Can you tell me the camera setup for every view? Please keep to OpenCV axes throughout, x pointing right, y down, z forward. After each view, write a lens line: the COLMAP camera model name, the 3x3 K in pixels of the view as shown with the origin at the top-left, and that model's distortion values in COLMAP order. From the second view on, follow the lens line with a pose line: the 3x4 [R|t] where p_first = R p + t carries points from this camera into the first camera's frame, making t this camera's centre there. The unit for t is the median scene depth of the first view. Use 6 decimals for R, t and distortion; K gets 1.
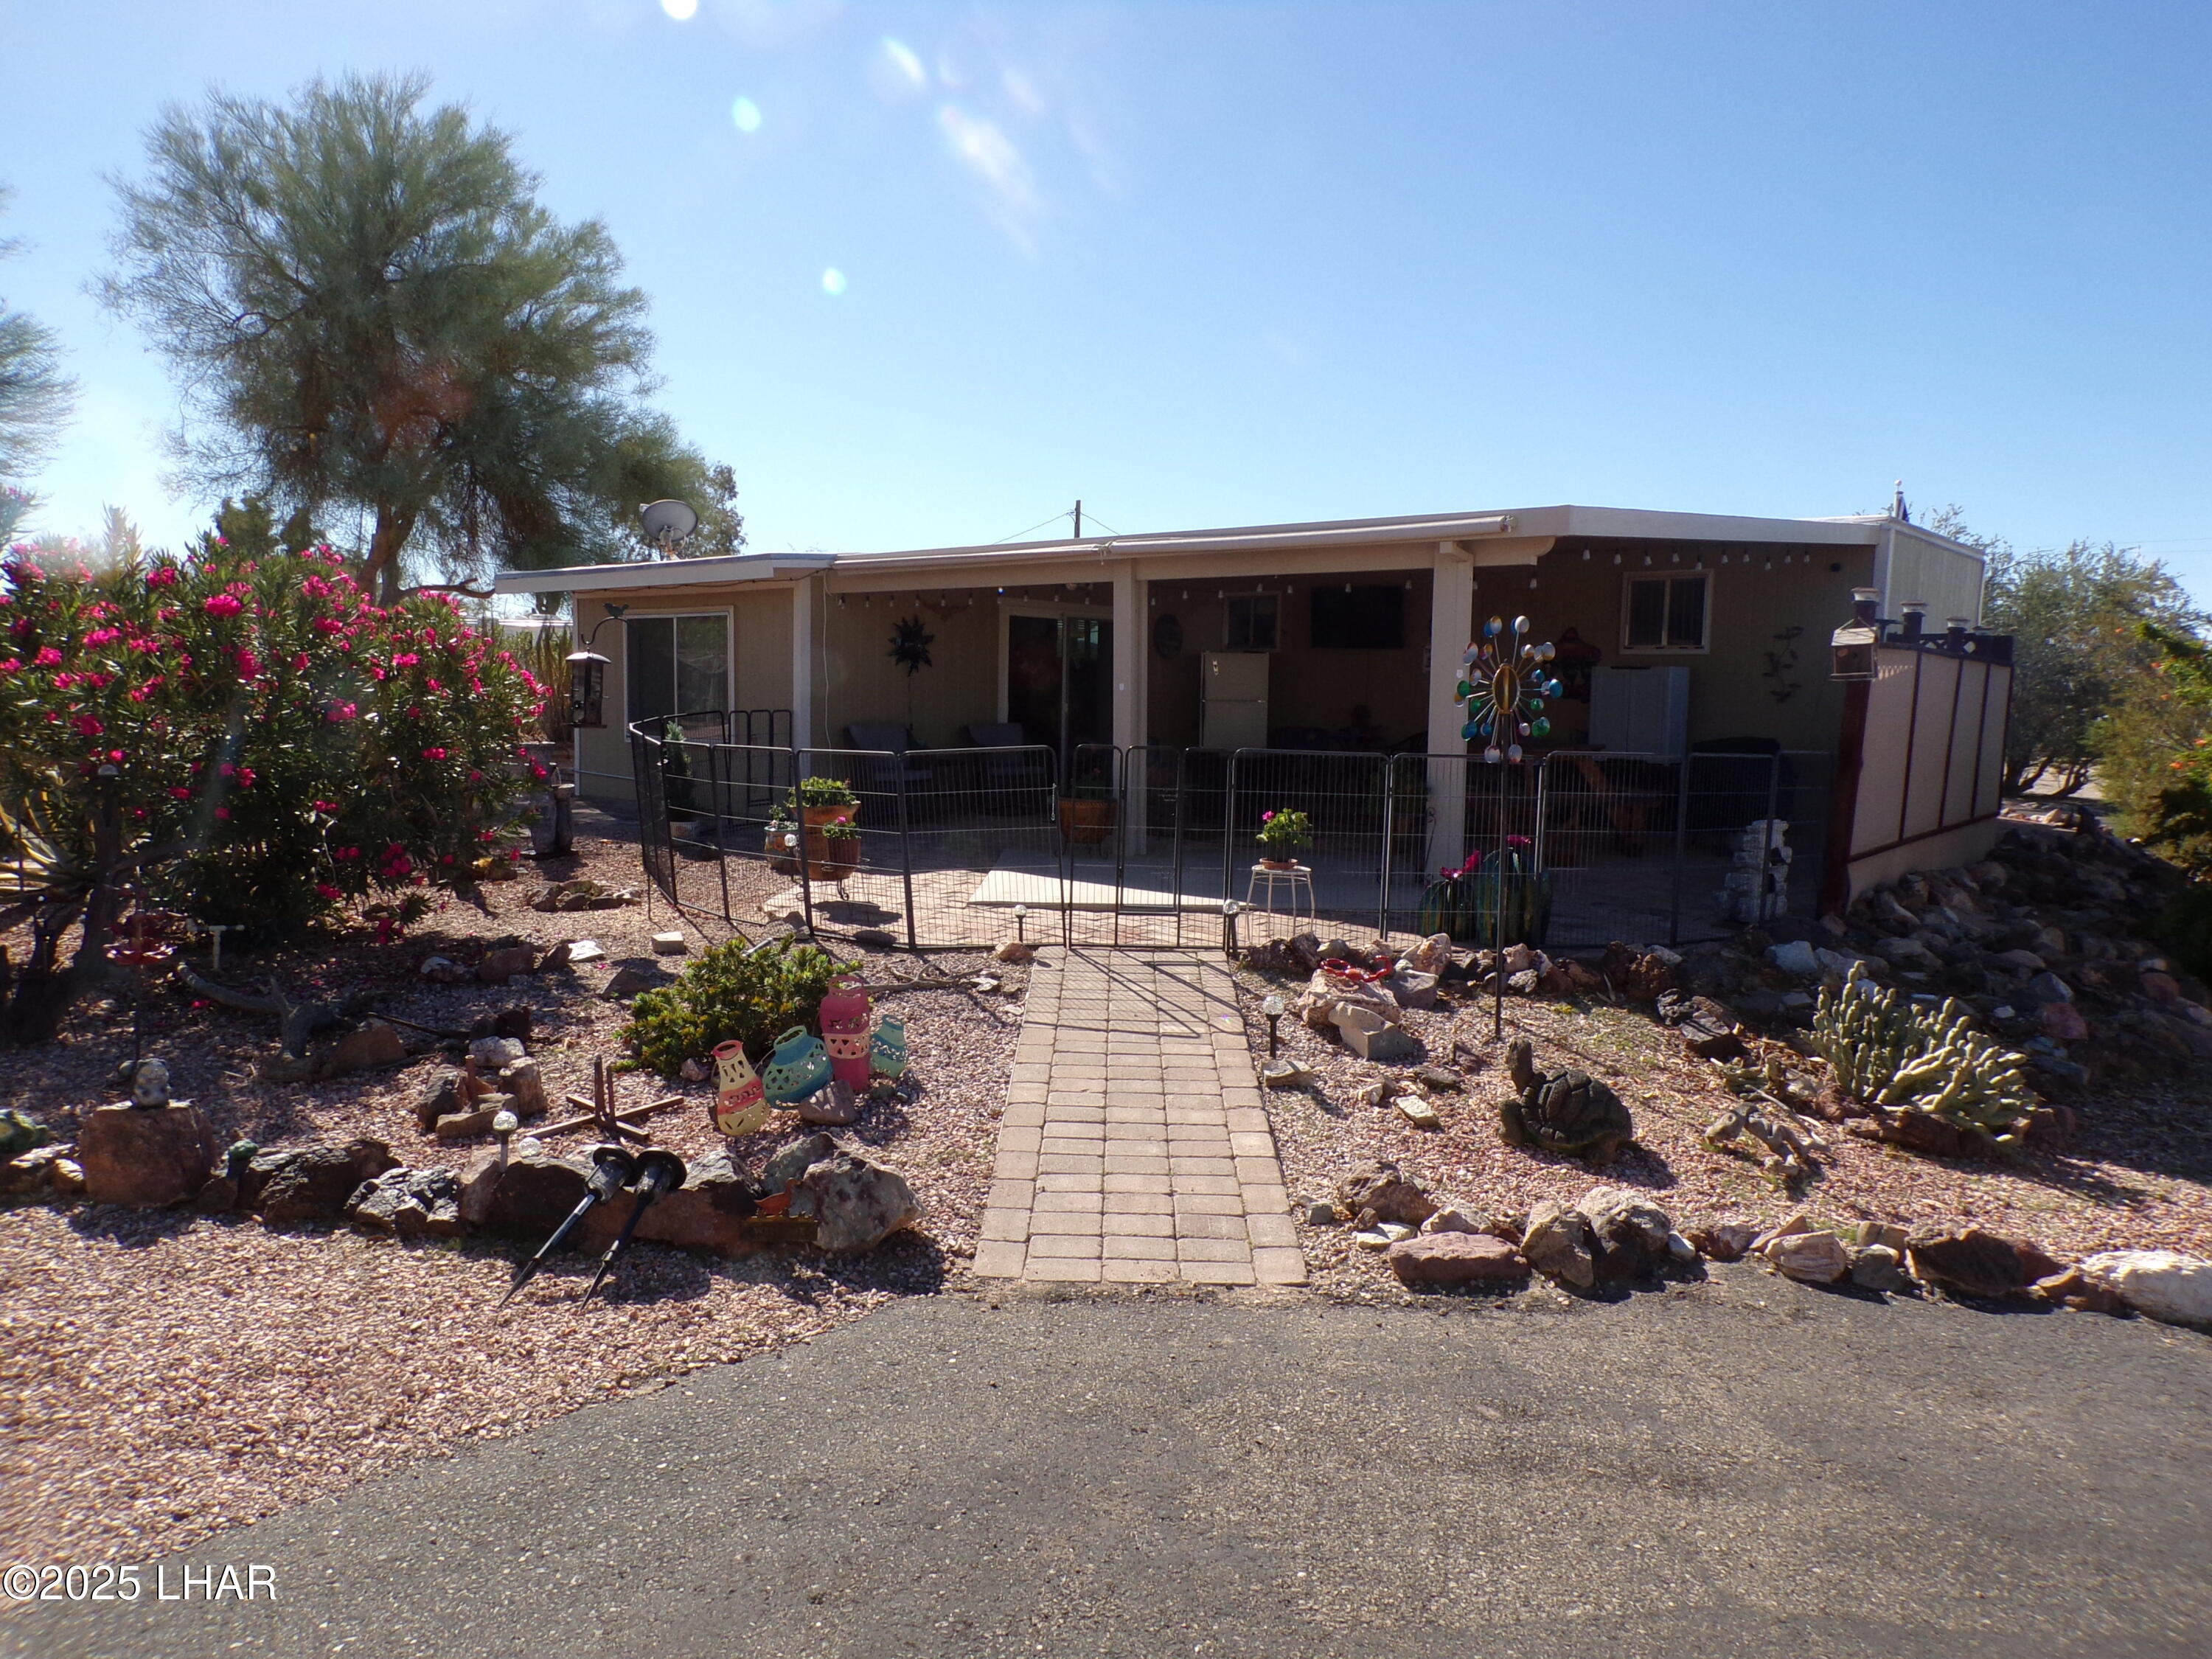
lens RADIAL K [[1486.7, 0, 1115.6], [0, 1486.7, 828.4], [0, 0, 1]] dist [-0.005024, 0.019810]
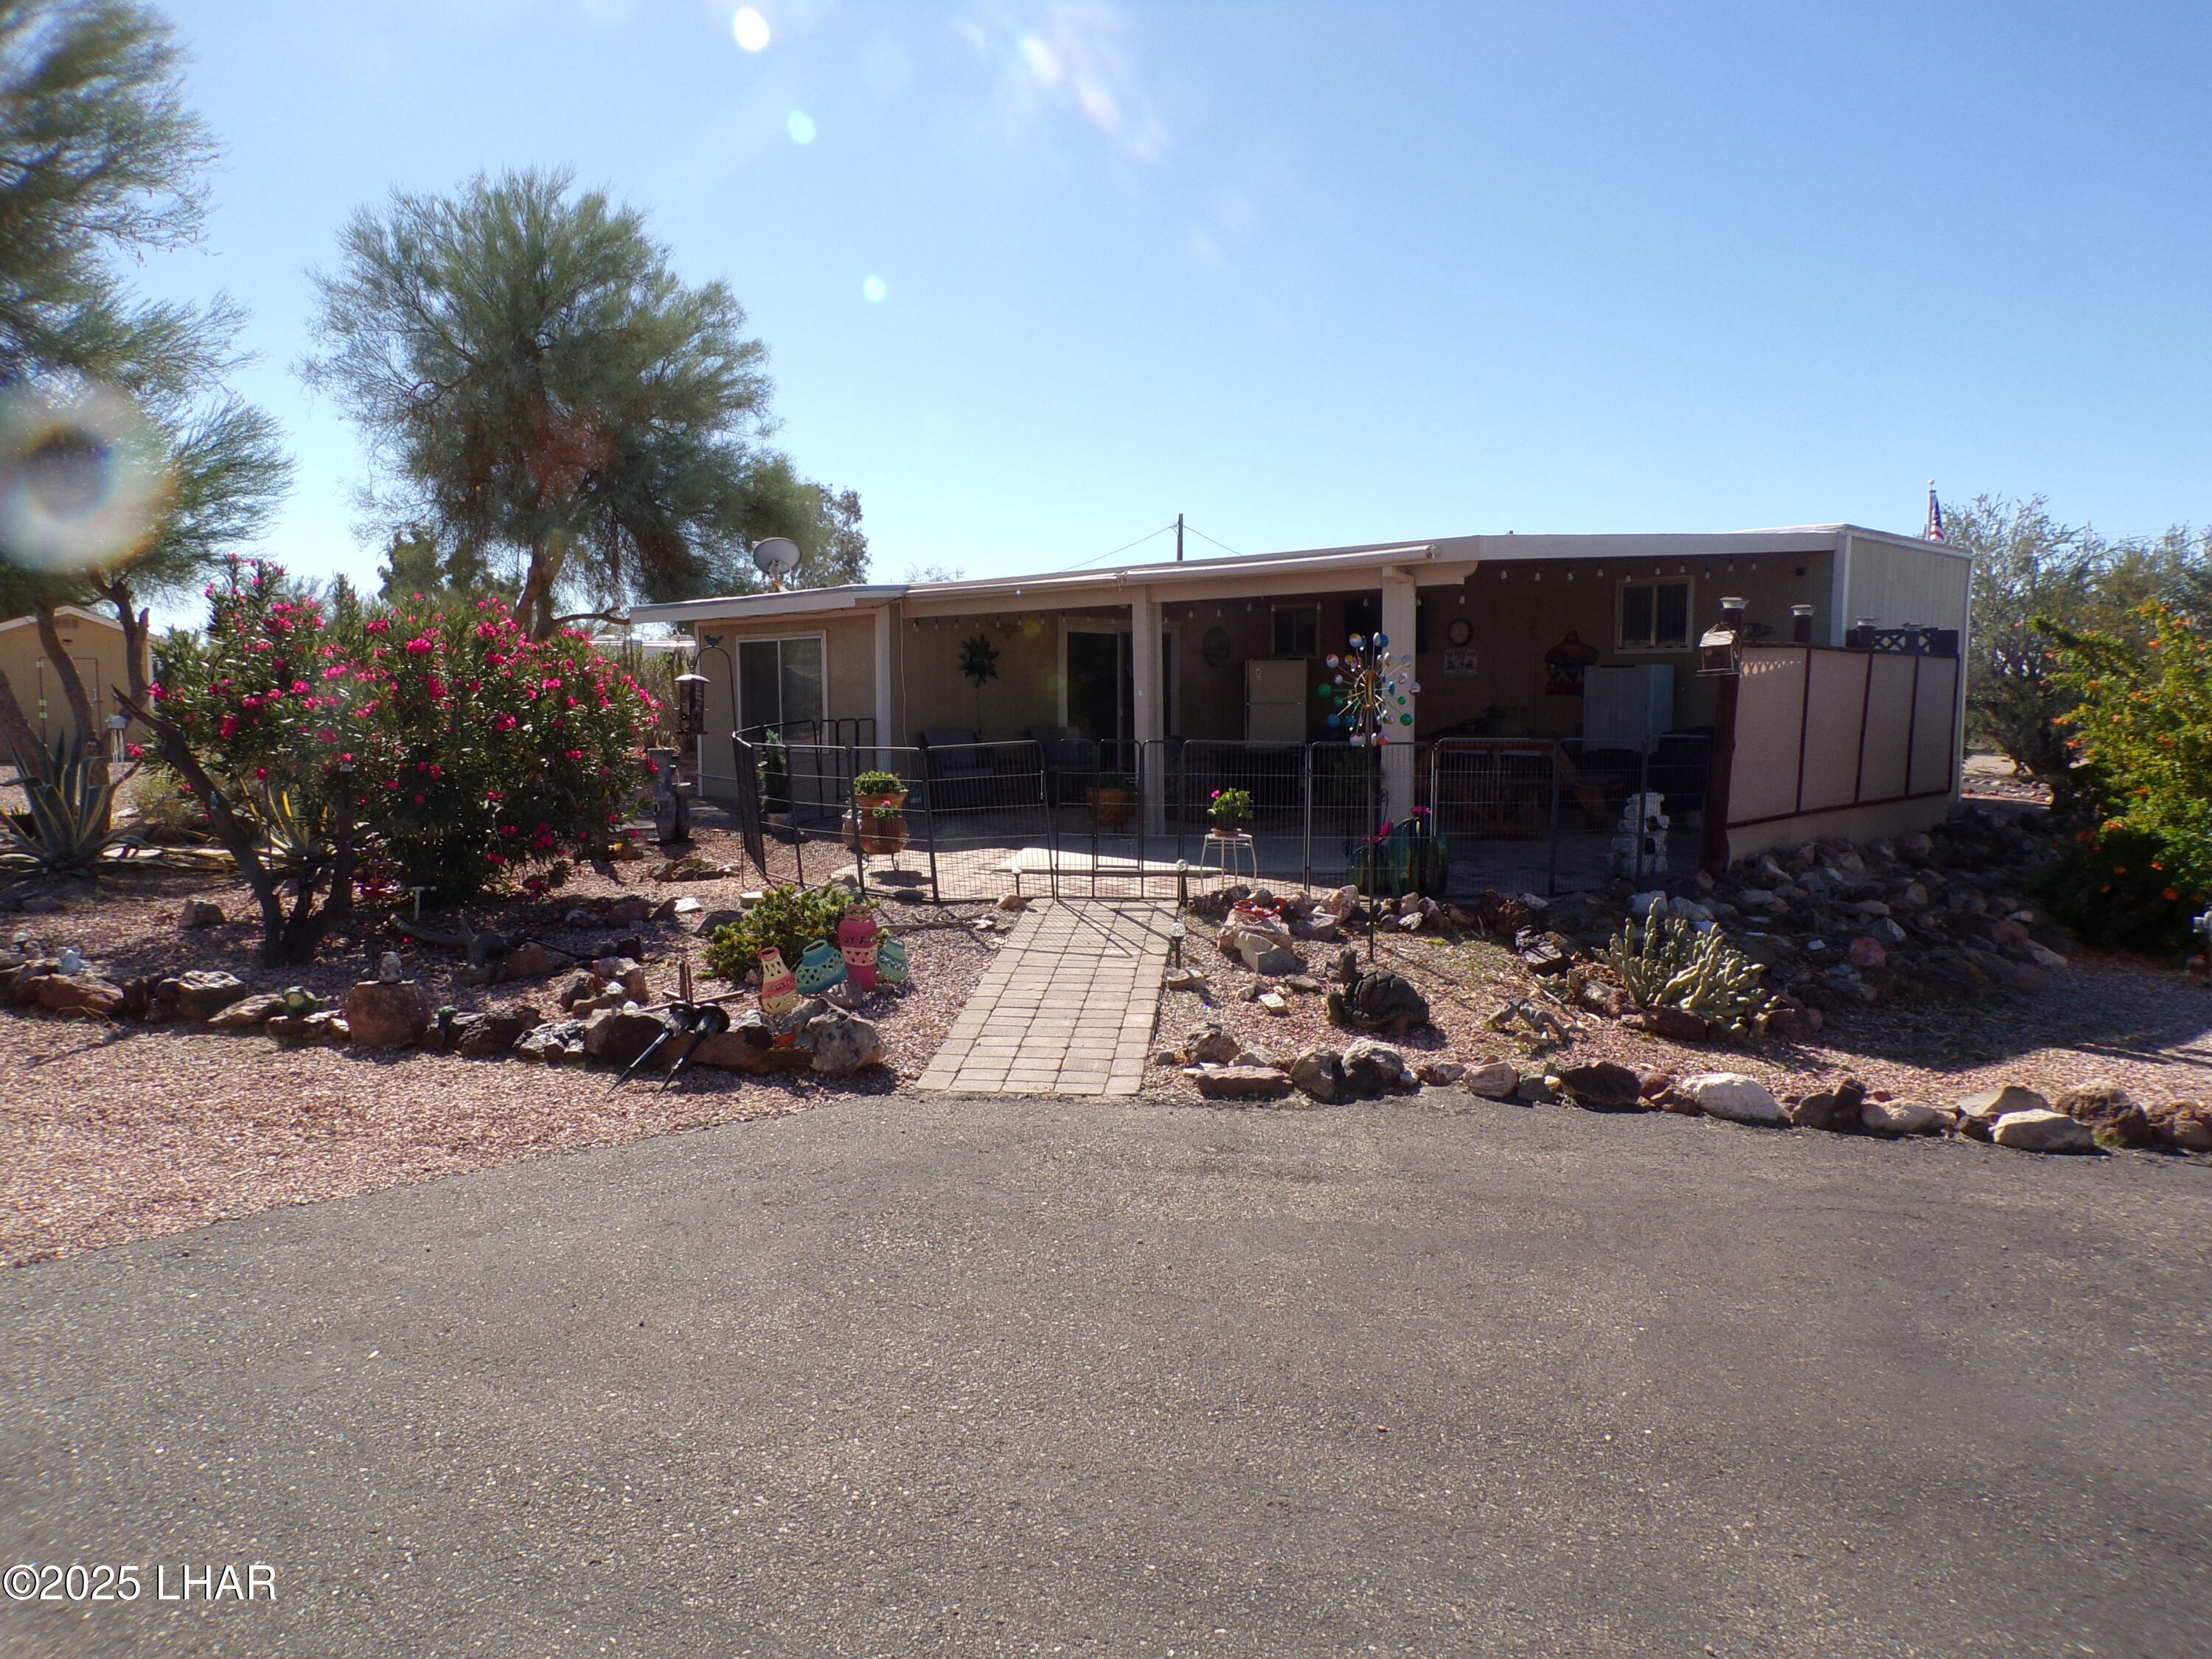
lens RADIAL K [[1486.7, 0, 1115.6], [0, 1486.7, 828.4], [0, 0, 1]] dist [-0.005024, 0.019810]
pose [[0.995925, -0.011808, -0.089410, 0.127428], [0.011390, 0.999922, -0.005176, 0.025679], [0.089464, 0.004137, 0.995981, -0.249922]]
